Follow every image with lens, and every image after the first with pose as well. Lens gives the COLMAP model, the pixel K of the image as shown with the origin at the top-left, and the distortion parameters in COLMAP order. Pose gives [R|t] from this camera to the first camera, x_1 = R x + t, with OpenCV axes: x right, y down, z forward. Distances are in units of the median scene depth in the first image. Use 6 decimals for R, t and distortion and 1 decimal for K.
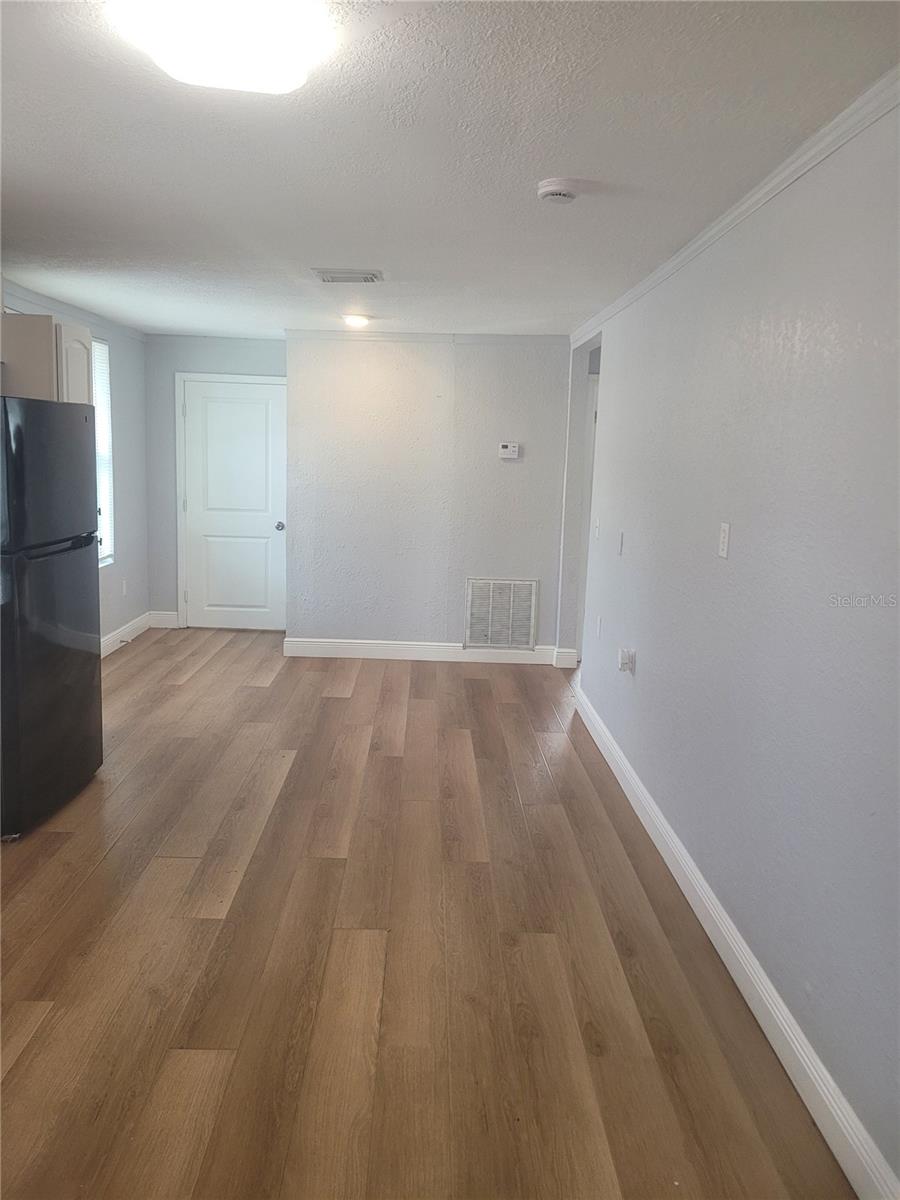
lens RADIAL K [[910.9, 0, 431.8], [0, 910.9, 580.3], [0, 0, 1]] dist [0.054587, -0.000636]
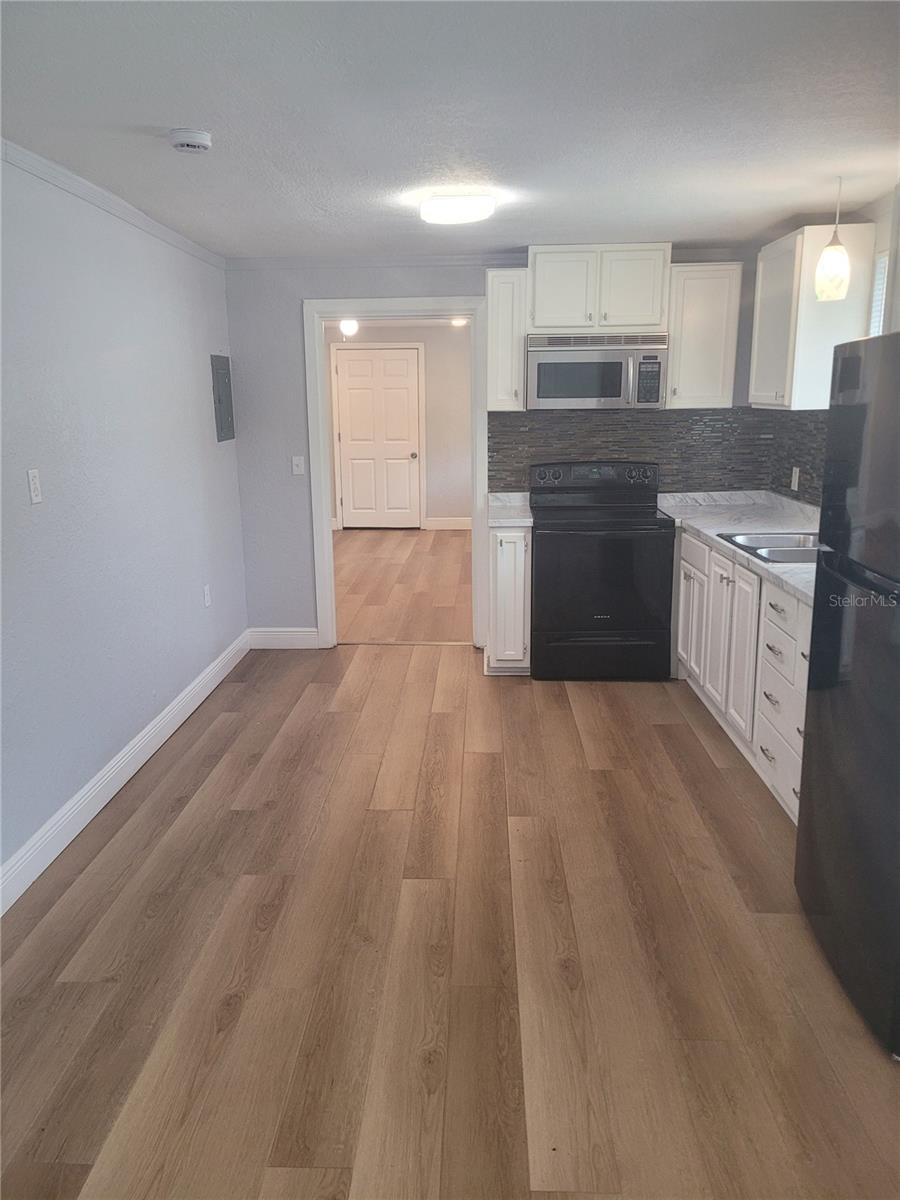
lens RADIAL K [[897.0, 0, 437.0], [0, 897.0, 595.9], [0, 0, 1]] dist [0.048674, -0.002860]
pose [[-0.998498, -0.029078, 0.046430, -0.132563], [-0.010922, 0.936160, 0.351404, -0.212353], [-0.053684, 0.350369, -0.935072, 1.438713]]
